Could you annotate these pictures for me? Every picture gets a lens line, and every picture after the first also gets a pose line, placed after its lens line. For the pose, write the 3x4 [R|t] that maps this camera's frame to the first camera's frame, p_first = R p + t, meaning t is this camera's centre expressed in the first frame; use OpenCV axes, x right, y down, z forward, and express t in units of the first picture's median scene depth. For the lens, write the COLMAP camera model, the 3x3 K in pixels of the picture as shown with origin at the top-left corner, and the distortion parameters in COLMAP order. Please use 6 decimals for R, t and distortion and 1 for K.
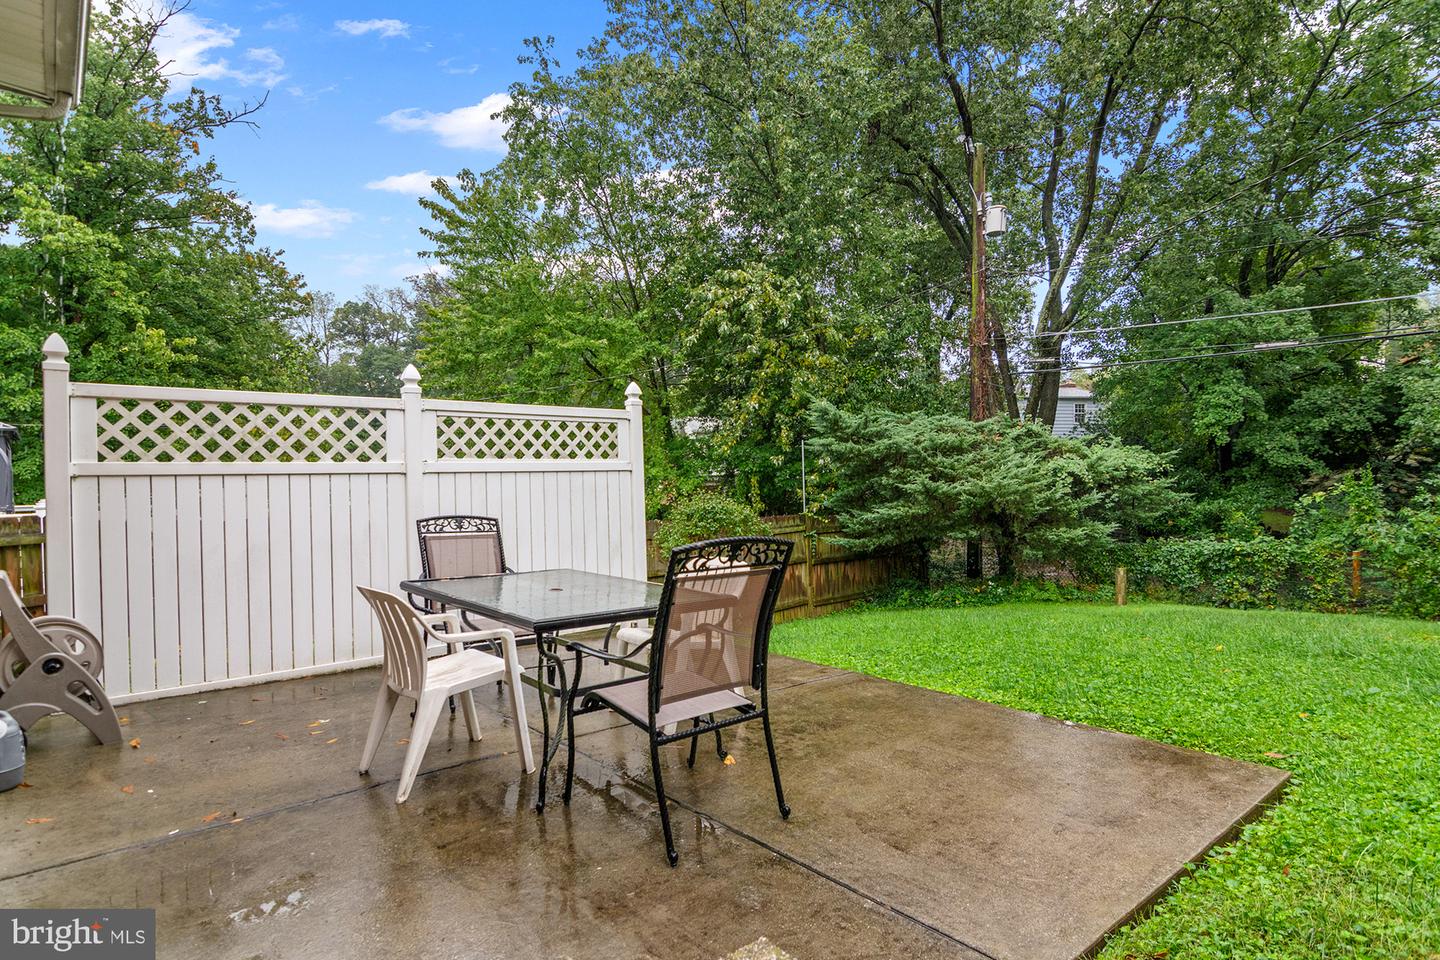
lens RADIAL K [[751.6, 0, 703.1], [0, 751.6, 485.6], [0, 0, 1]] dist [-0.011551, -0.001857]
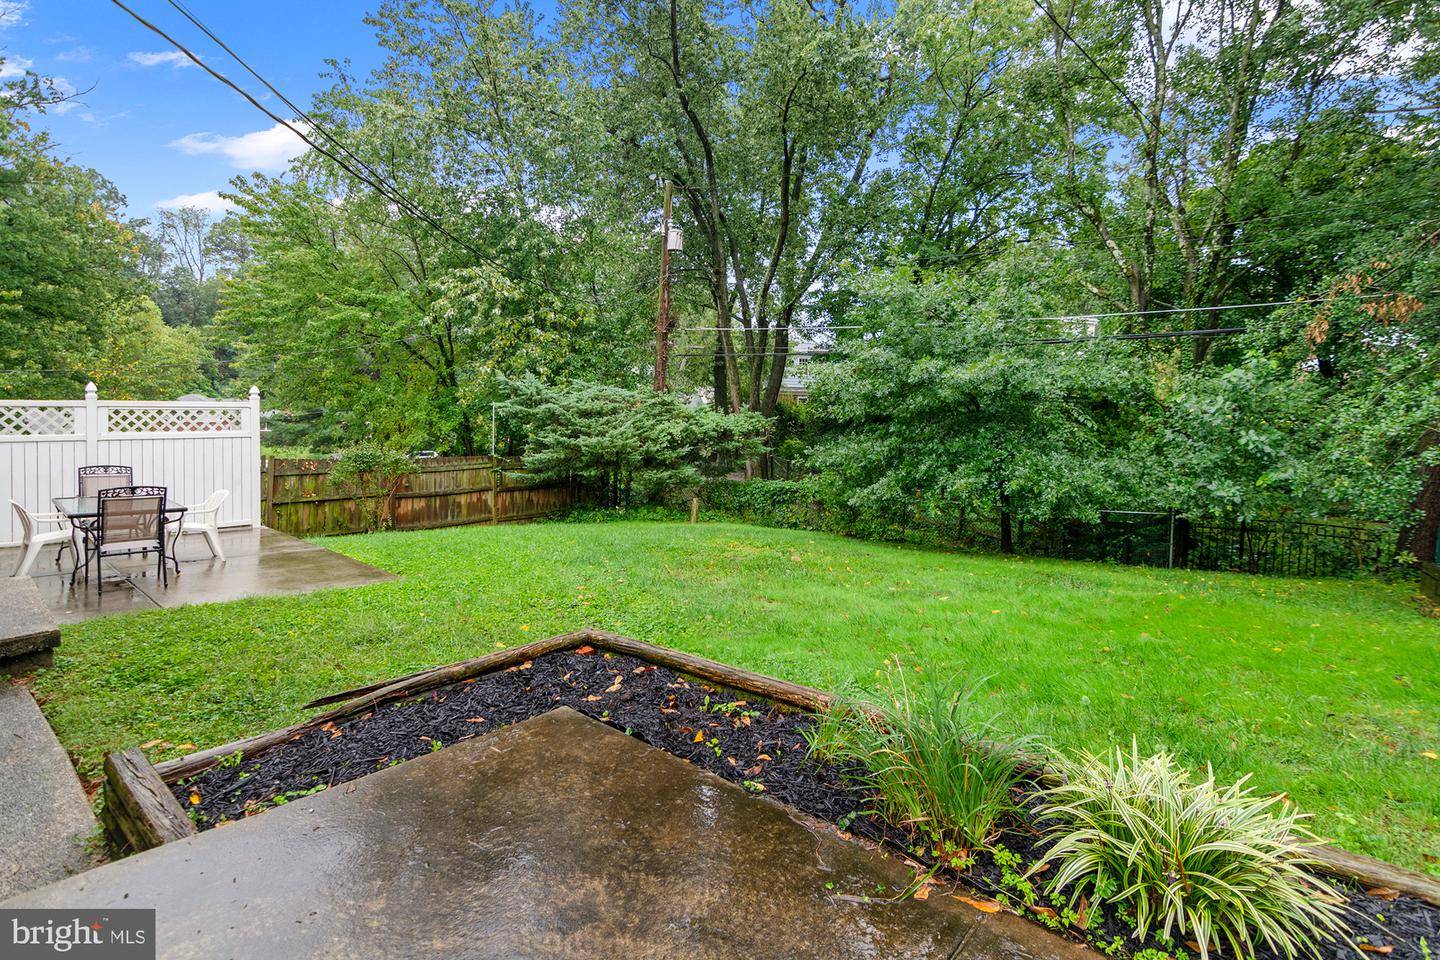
lens RADIAL K [[736.3, 0, 719.1], [0, 736.3, 416.8], [0, 0, 1]] dist [-0.007193, -0.002237]
pose [[0.990527, 0.034032, 0.133036, 0.346653], [-0.035324, 0.999349, 0.007361, -0.054512], [-0.132699, -0.011991, 0.991084, -0.381407]]
